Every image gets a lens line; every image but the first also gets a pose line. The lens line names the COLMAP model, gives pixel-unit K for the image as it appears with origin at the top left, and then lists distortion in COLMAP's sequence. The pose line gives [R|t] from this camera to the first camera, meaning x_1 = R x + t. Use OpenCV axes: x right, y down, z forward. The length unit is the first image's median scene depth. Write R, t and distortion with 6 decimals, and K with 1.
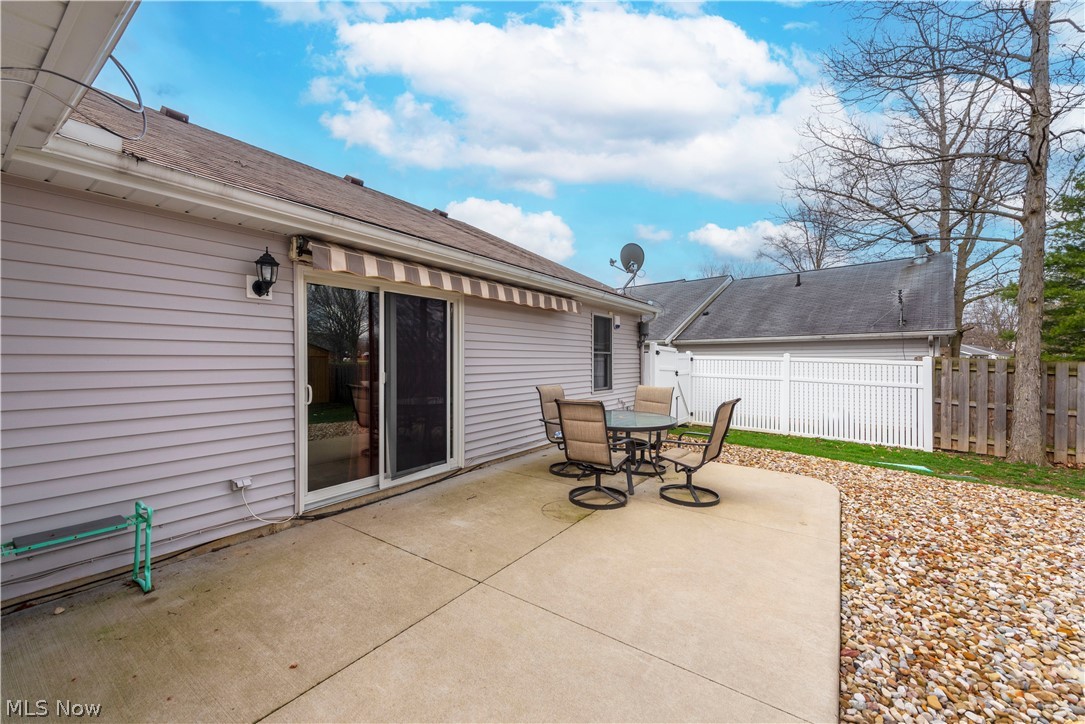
lens RADIAL K [[431.2, 0, 542.5], [0, 431.2, 362.0], [0, 0, 1]] dist [0.012662, -0.000246]
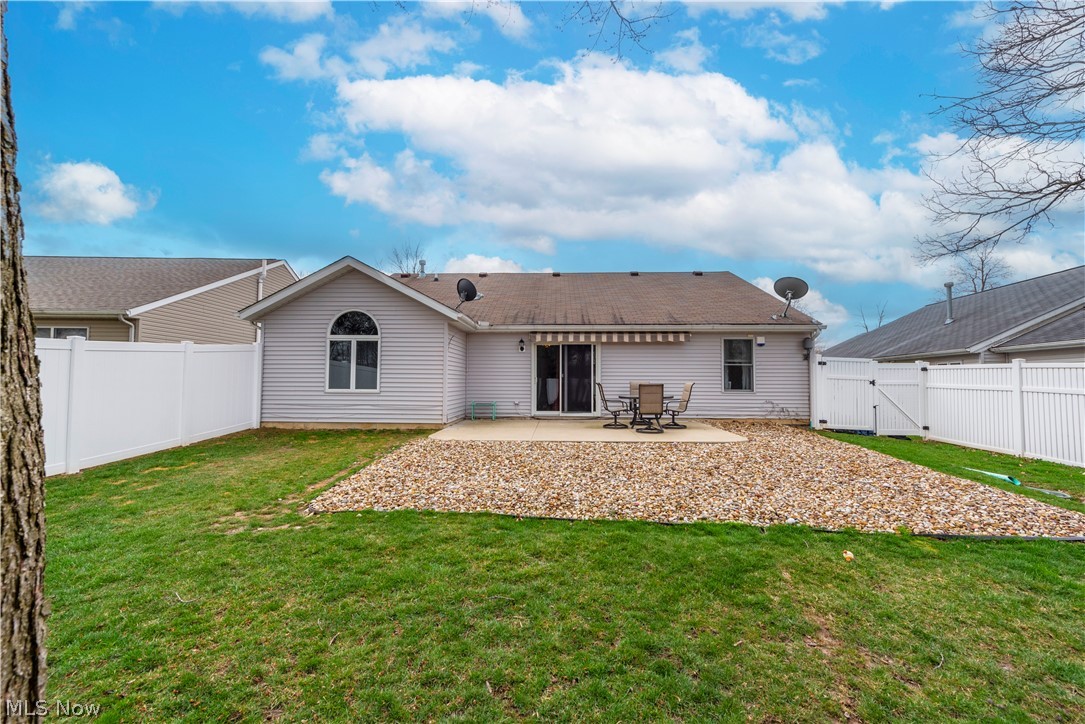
lens RADIAL K [[431.2, 0, 542.5], [0, 431.2, 362.0], [0, 0, 1]] dist [0.012662, -0.000246]
pose [[0.517960, -0.039521, -0.854491, 1.627565], [-0.008984, 0.998626, -0.051633, 0.077881], [0.855358, 0.034421, 0.516893, -0.446752]]
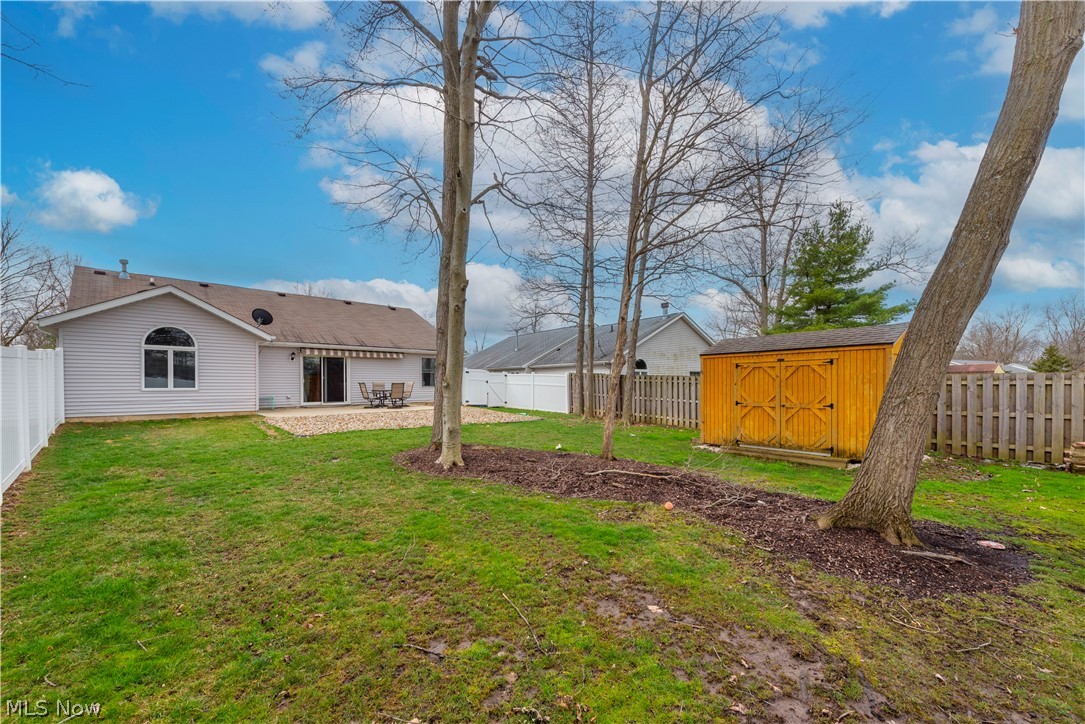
lens RADIAL K [[433.7, 0, 544.8], [0, 433.7, 365.3], [0, 0, 1]] dist [-0.009399, -0.000823]
pose [[0.975617, -0.013673, -0.219054, 2.185377], [0.003106, 0.998818, -0.048513, 0.103321], [0.219459, 0.046649, 0.974506, -2.141738]]
